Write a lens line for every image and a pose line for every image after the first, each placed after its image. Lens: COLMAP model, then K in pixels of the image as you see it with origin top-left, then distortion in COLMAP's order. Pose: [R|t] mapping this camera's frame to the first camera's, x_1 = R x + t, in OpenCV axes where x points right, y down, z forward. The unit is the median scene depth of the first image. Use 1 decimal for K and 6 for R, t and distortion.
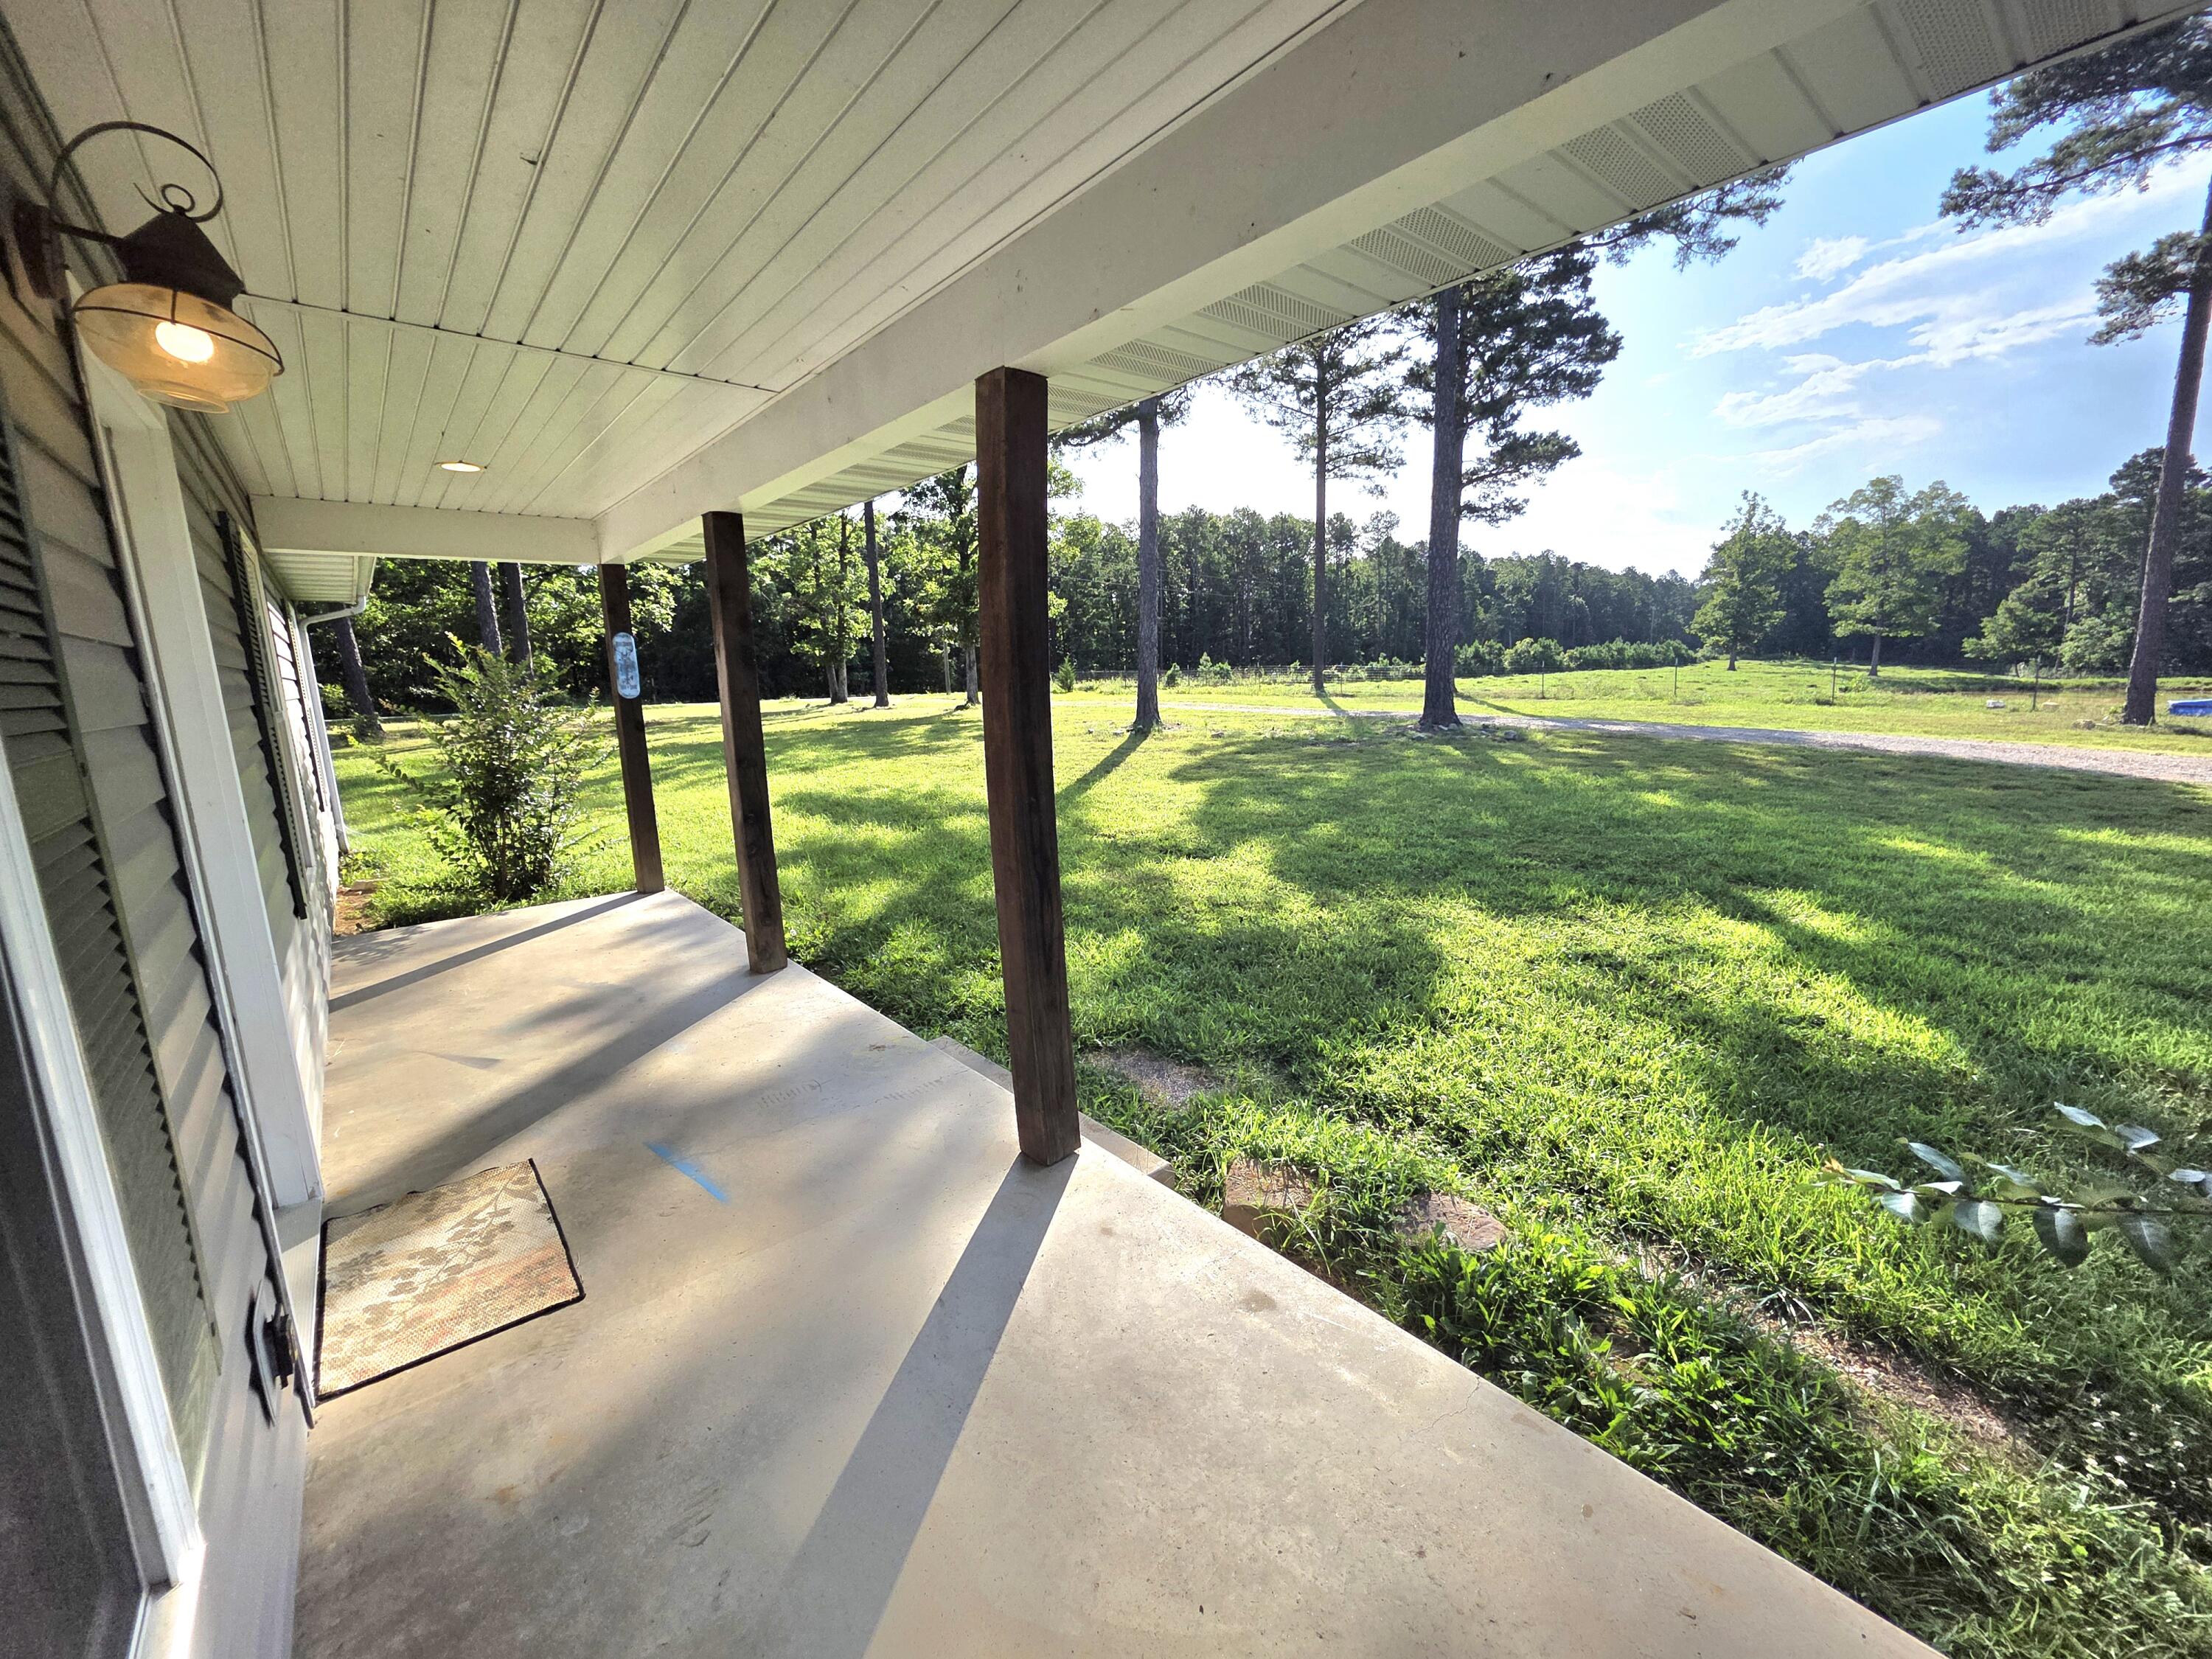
lens RADIAL K [[886.8, 0, 1118.2], [0, 886.8, 823.1], [0, 0, 1]] dist [0.004063, -0.000938]
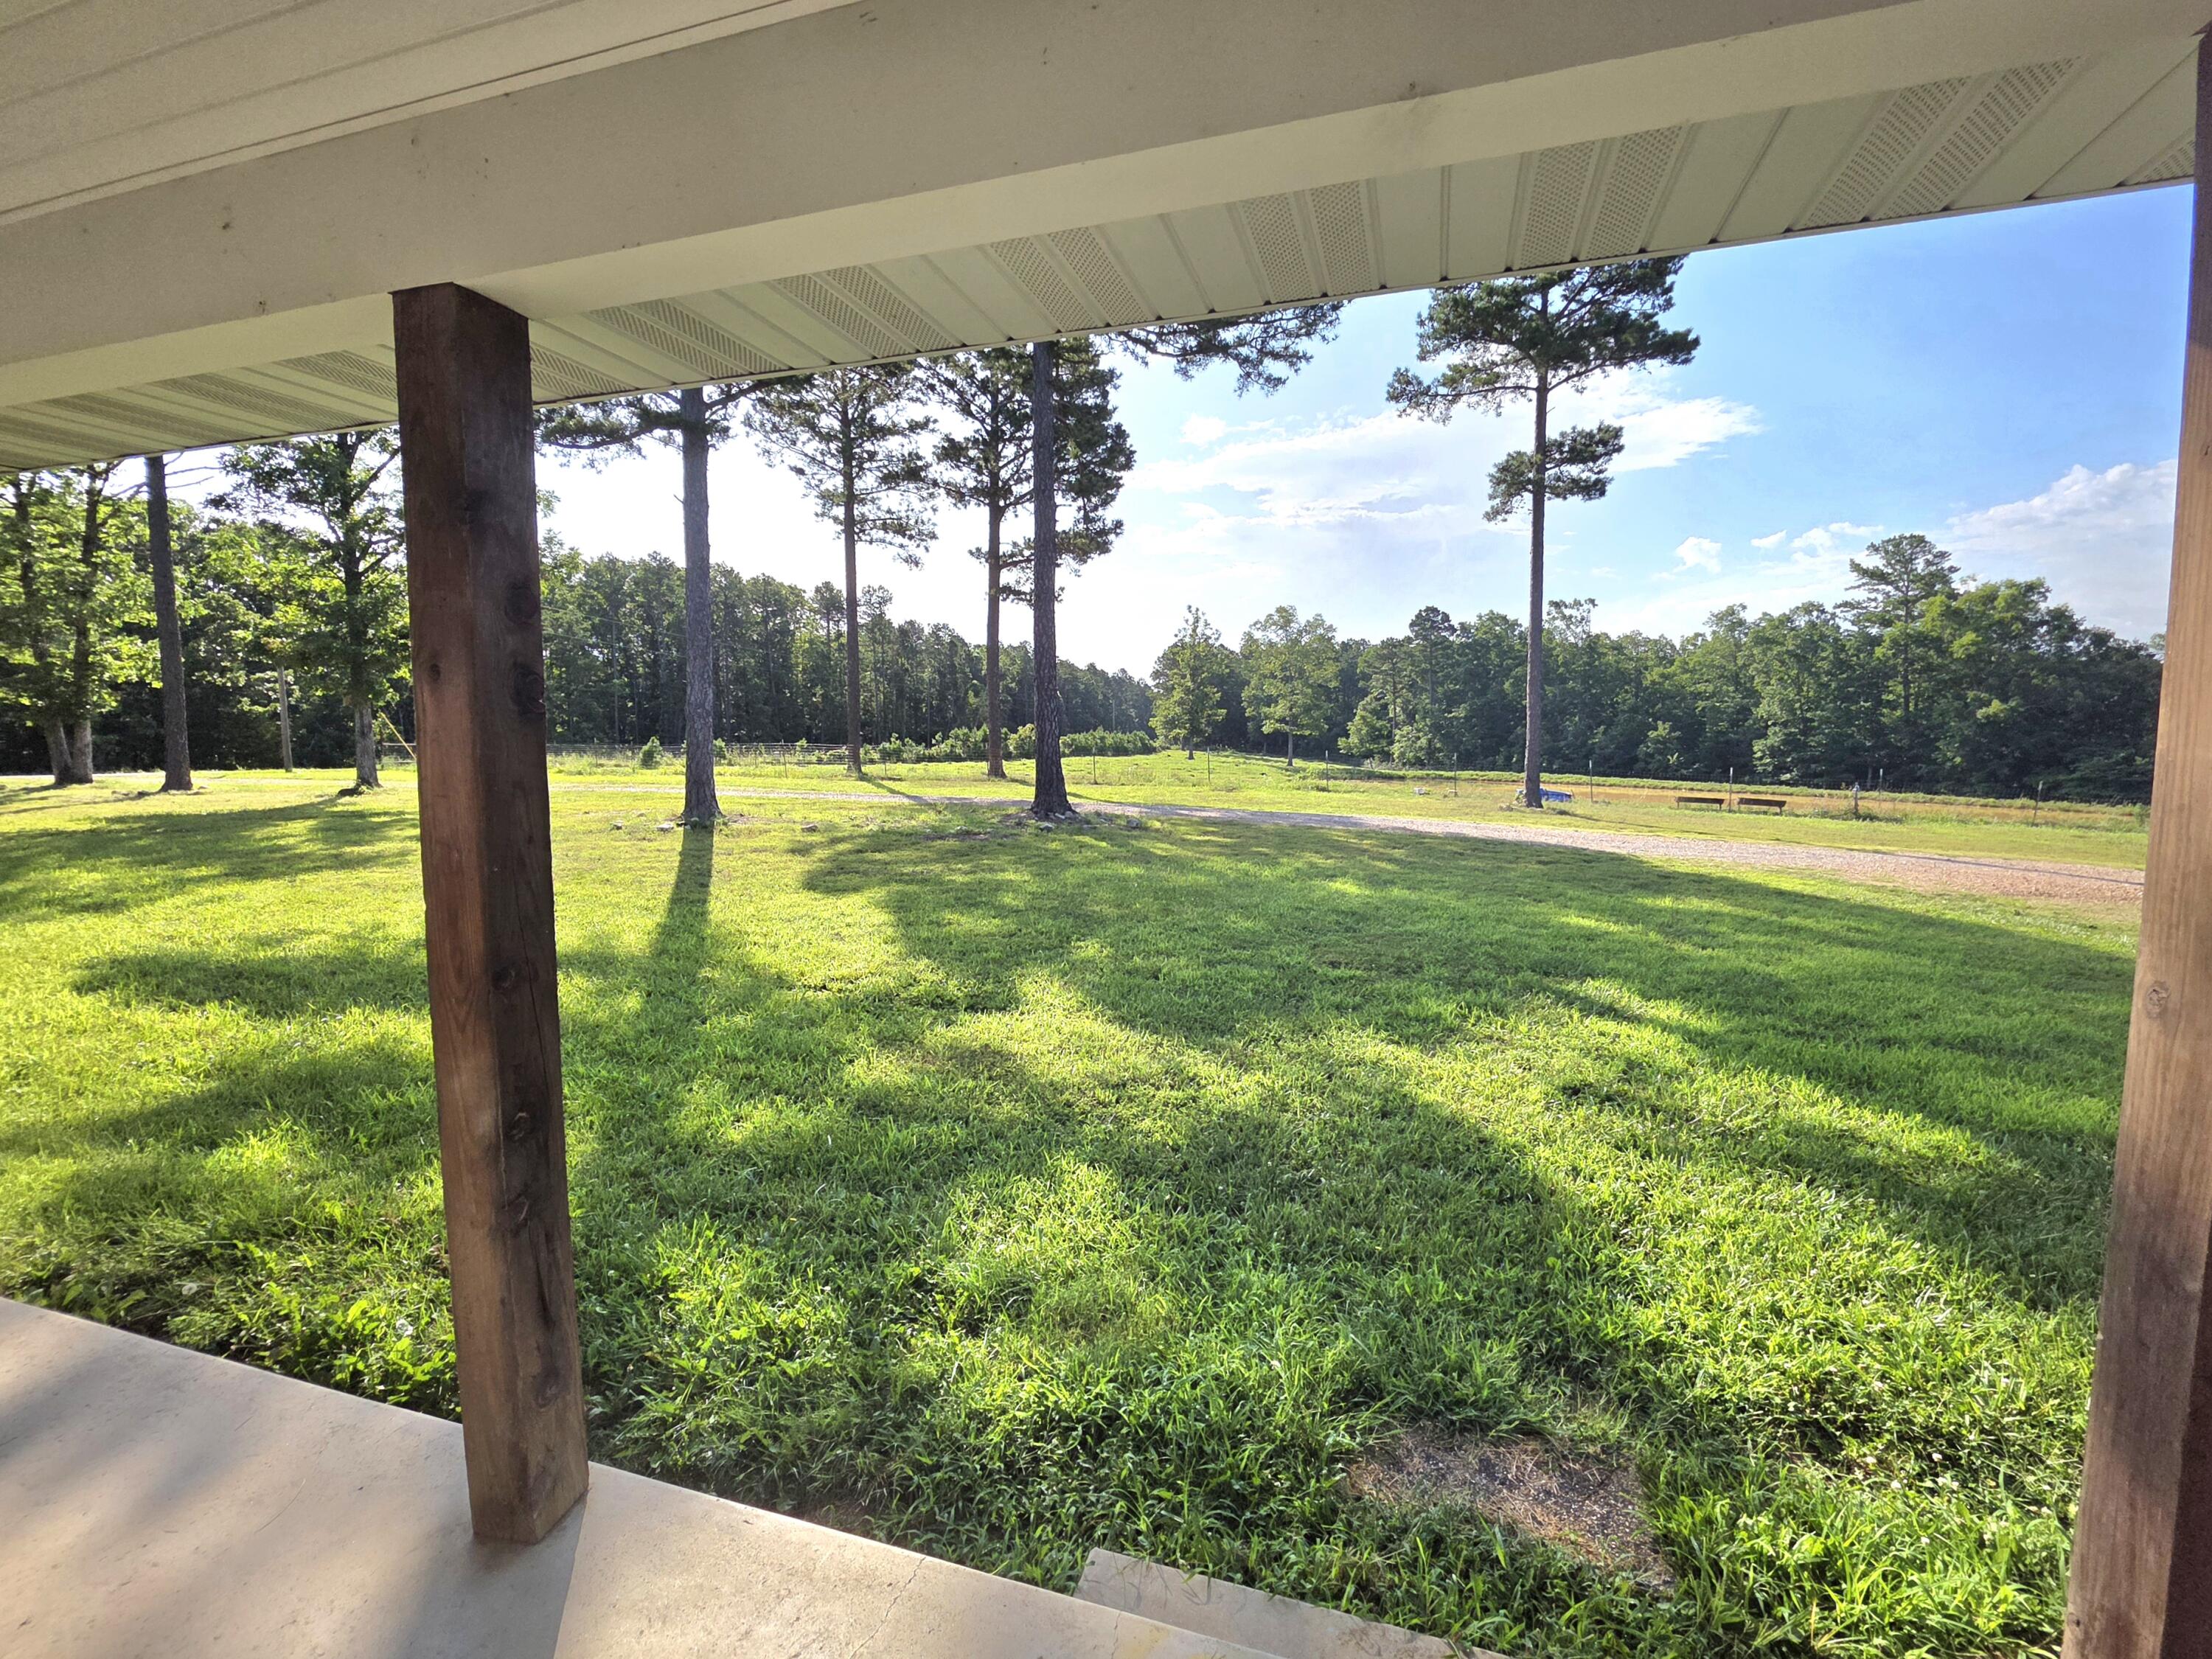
lens RADIAL K [[938.2, 0, 1094.7], [0, 938.2, 826.9], [0, 0, 1]] dist [0.001944, 0.000376]
pose [[0.848413, -0.019140, 0.528989, -0.074440], [0.066460, 0.995290, -0.070579, -0.015370], [-0.525147, 0.095036, 0.845688, 0.096051]]
